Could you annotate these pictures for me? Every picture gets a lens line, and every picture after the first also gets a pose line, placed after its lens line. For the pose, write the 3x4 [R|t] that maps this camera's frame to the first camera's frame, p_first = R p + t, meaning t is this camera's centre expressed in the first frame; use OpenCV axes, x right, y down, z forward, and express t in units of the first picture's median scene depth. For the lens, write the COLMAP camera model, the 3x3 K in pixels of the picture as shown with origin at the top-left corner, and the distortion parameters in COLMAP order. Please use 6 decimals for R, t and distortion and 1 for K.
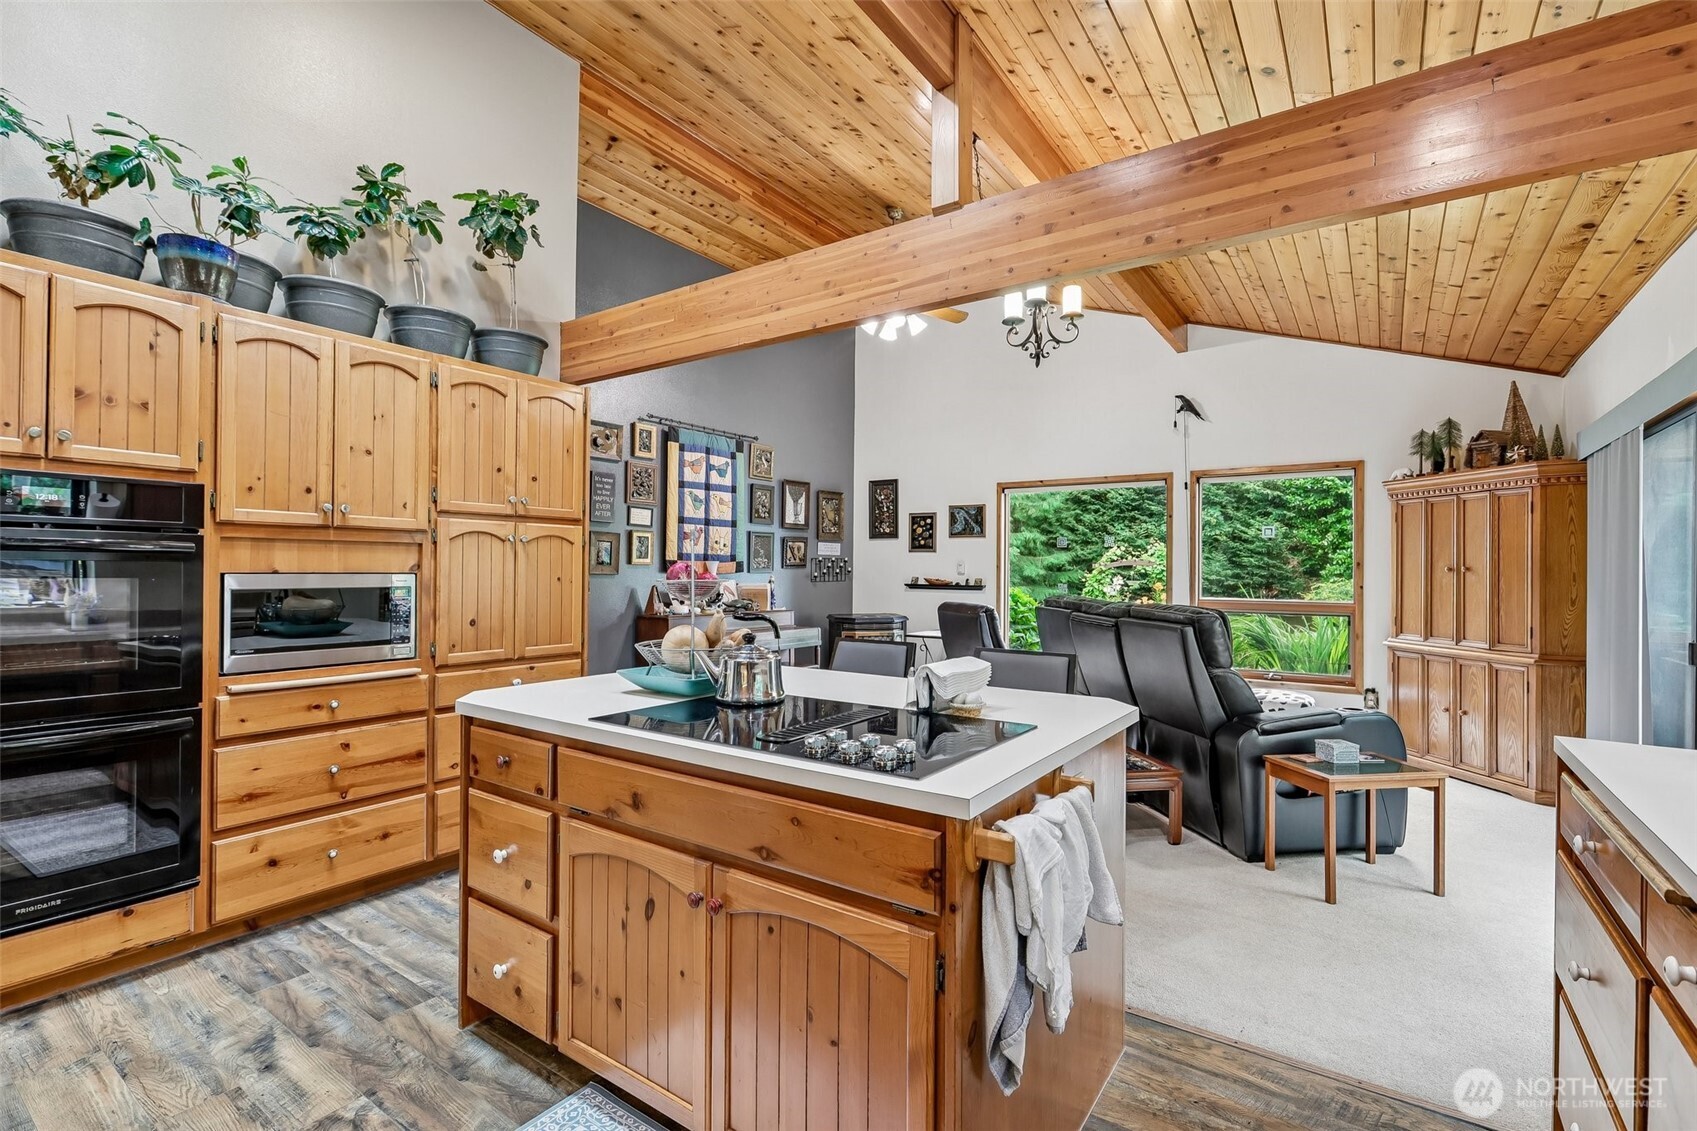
lens RADIAL K [[752.8, 0, 858.8], [0, 752.8, 568.0], [0, 0, 1]] dist [-0.006451, 0.003808]
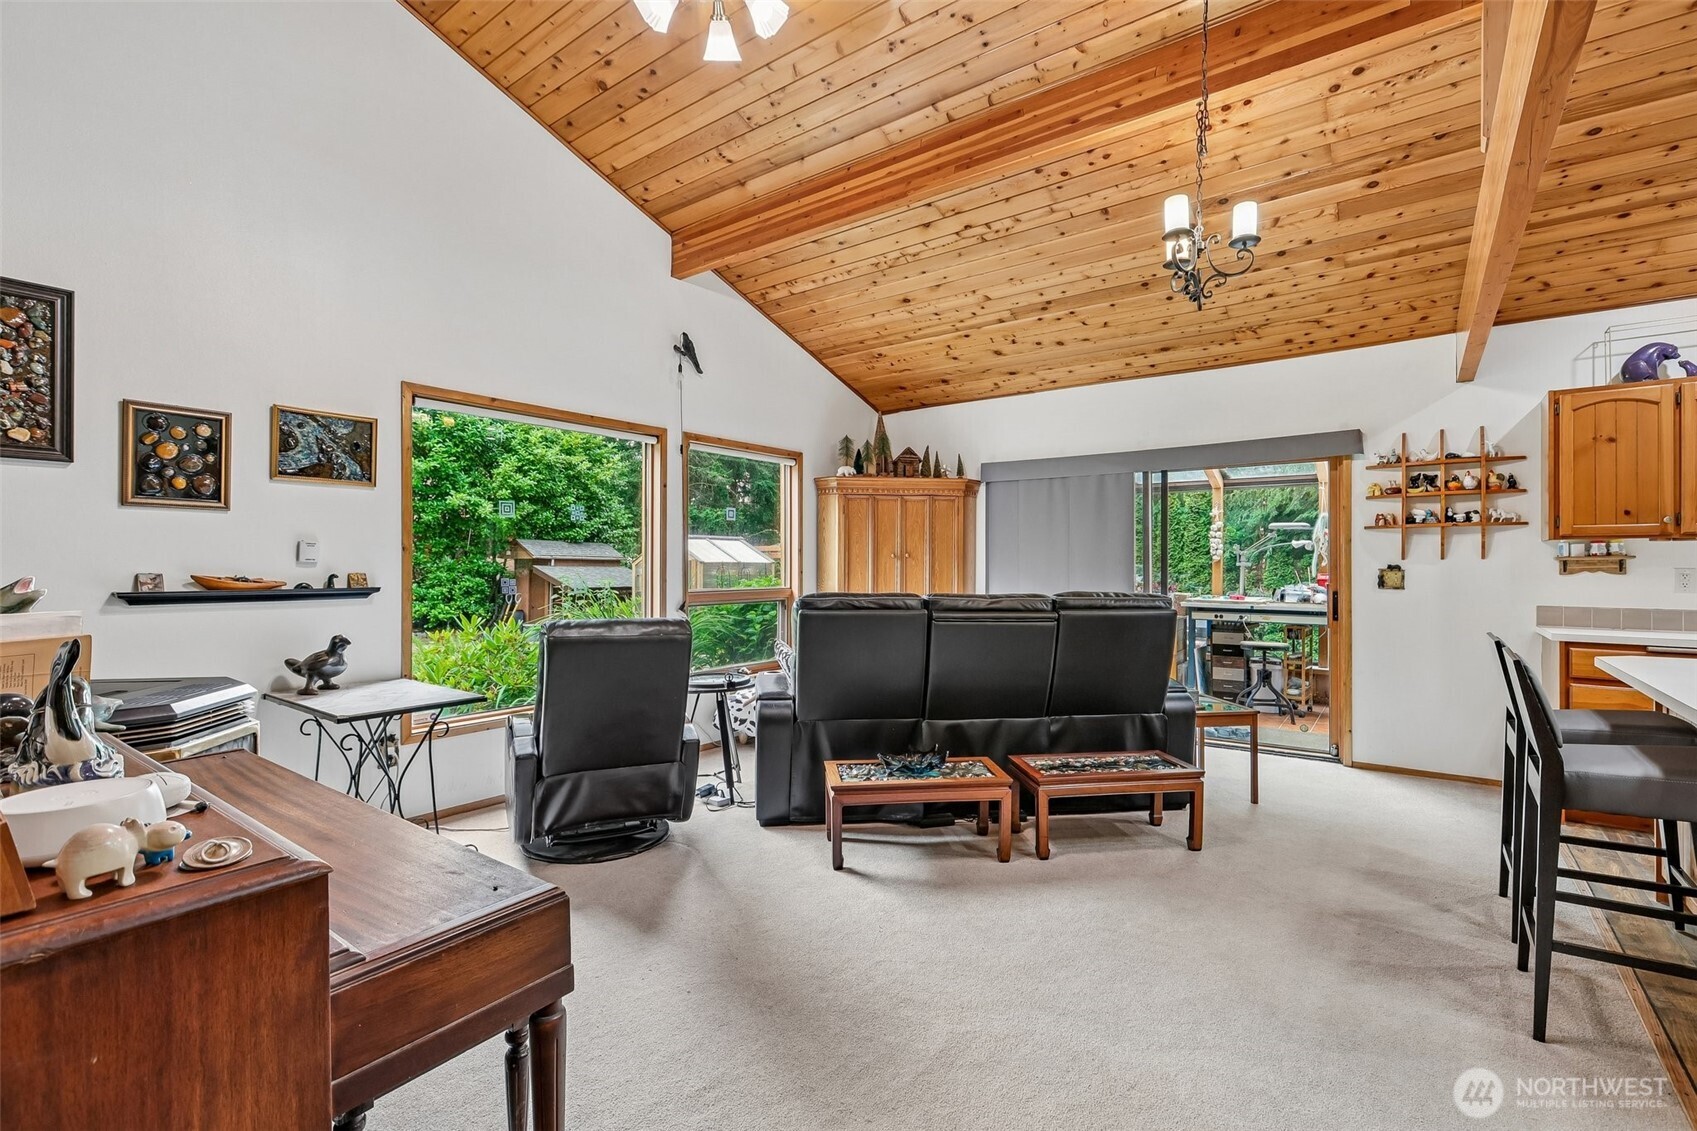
lens RADIAL K [[752.8, 0, 855.8], [0, 752.8, 563.4], [0, 0, 1]] dist [-0.006451, 0.003808]
pose [[0.033473, -0.009661, 0.999393, -0.409412], [-0.003437, 0.999946, 0.009781, 0.003147], [-0.999434, -0.003762, 0.033438, 0.909347]]
